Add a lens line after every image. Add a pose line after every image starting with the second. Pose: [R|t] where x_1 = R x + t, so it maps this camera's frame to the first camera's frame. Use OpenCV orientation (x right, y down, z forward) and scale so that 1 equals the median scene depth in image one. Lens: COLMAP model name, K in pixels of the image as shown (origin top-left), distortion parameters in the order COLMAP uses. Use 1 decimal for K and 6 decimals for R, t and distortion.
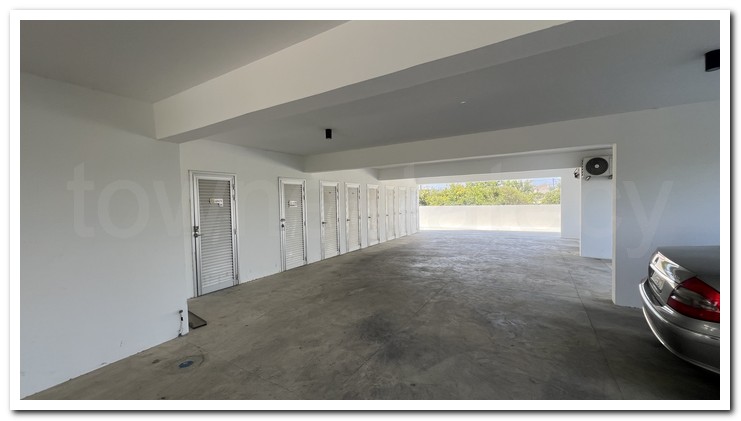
lens RADIAL K [[281.5, 0, 370.6], [0, 281.5, 209.6], [0, 0, 1]] dist [-0.004968, 0.001784]
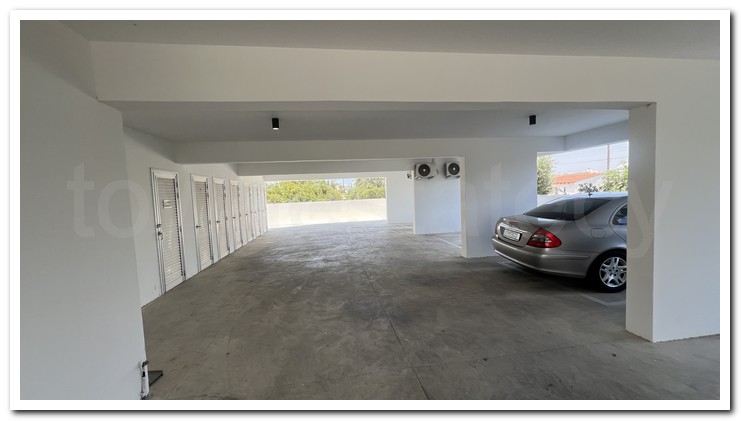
lens RADIAL K [[281.5, 0, 367.8], [0, 281.5, 209.4], [0, 0, 1]] dist [-0.004968, 0.001784]
pose [[0.772009, -0.047184, 0.633857, -0.418058], [0.044216, 0.998812, 0.020497, 0.003708], [-0.634071, 0.012202, 0.773178, 0.086607]]
